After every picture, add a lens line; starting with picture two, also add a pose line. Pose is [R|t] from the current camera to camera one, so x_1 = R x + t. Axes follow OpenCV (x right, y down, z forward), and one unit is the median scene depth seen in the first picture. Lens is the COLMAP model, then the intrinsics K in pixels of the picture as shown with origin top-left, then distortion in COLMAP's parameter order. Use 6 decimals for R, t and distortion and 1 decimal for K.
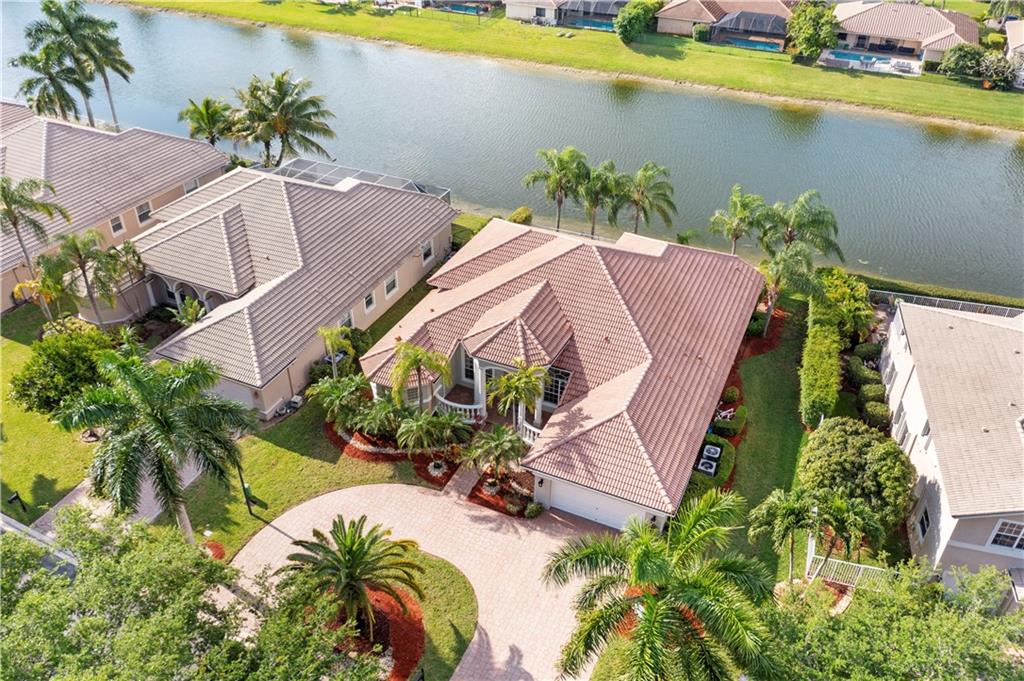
lens RADIAL K [[803.2, 0, 512.0], [0, 803.2, 340.5], [0, 0, 1]] dist [-0.005827, 0.000365]
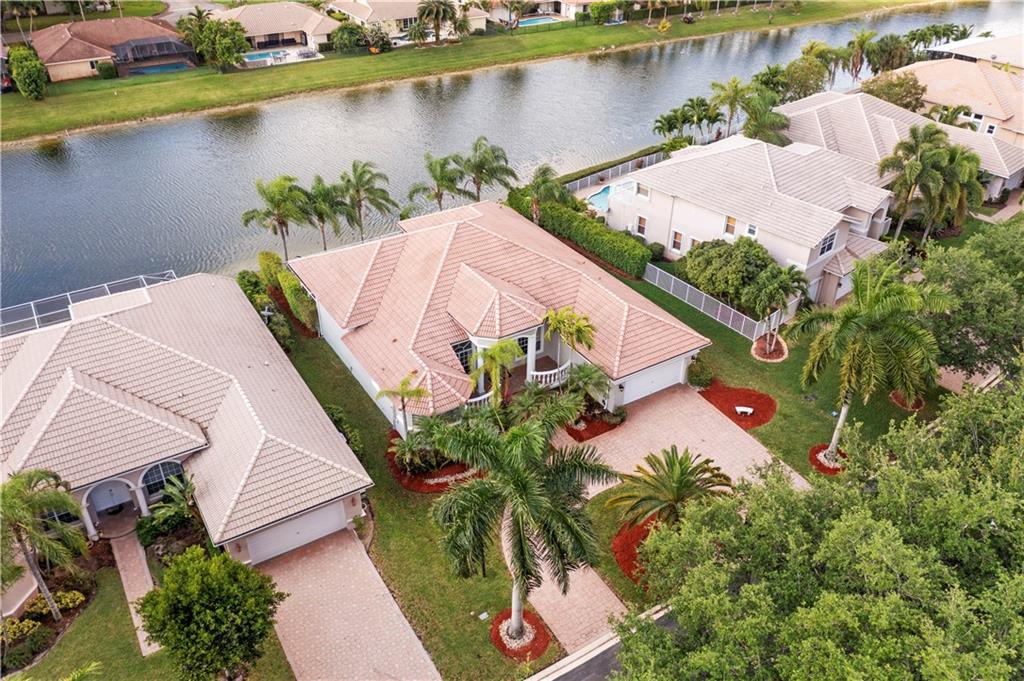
lens RADIAL K [[803.2, 0, 512.0], [0, 803.2, 340.5], [0, 0, 1]] dist [-0.005827, 0.000365]
pose [[0.550058, -0.462644, 0.695267, -0.468480], [0.475598, 0.857873, 0.194578, -0.106353], [-0.686472, 0.223639, 0.691912, 0.148448]]
